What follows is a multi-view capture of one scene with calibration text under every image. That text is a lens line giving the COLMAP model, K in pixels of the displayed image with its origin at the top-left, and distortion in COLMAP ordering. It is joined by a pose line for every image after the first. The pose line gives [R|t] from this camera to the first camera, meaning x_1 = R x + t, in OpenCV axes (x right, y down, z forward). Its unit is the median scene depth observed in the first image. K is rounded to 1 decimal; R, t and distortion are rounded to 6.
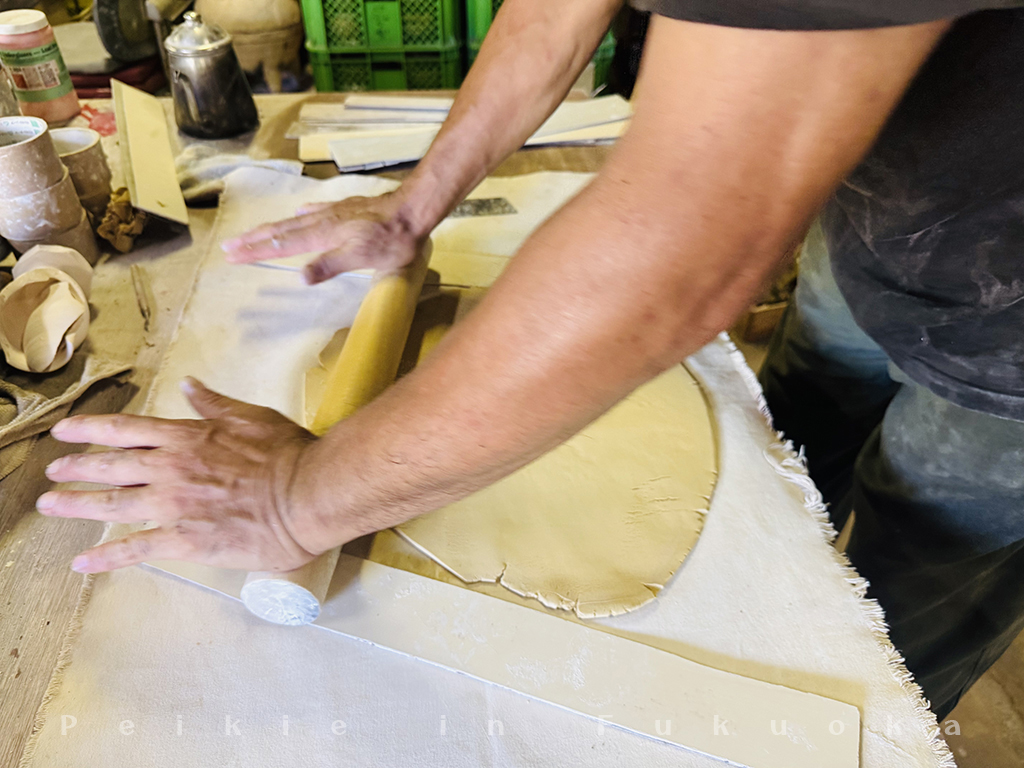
lens RADIAL K [[883.6, 0, 512.0], [0, 883.6, 384.0], [0, 0, 1]] dist [0.005439, 0.004837]
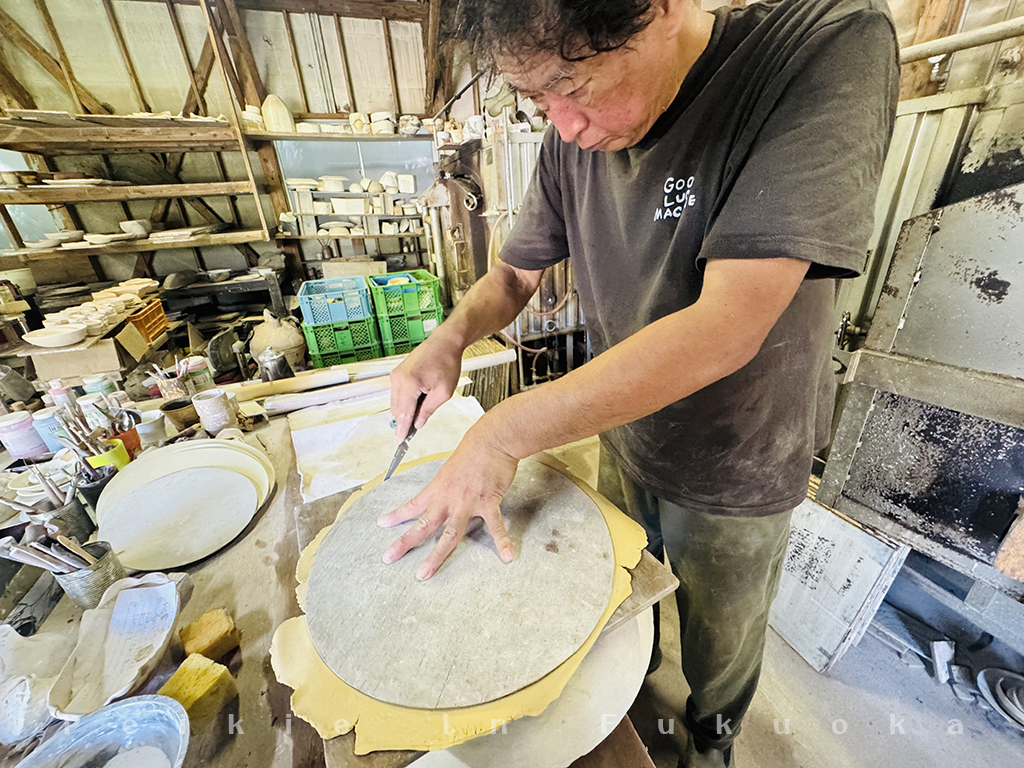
lens RADIAL K [[413.2, 0, 512.0], [0, 413.2, 384.0], [0, 0, 1]] dist [-0.000607, -0.000066]
pose [[0.960082, -0.165778, 0.225300, 0.017610], [0.214641, 0.953105, -0.213353, 0.037793], [-0.179365, 0.253195, 0.950642, -0.096990]]
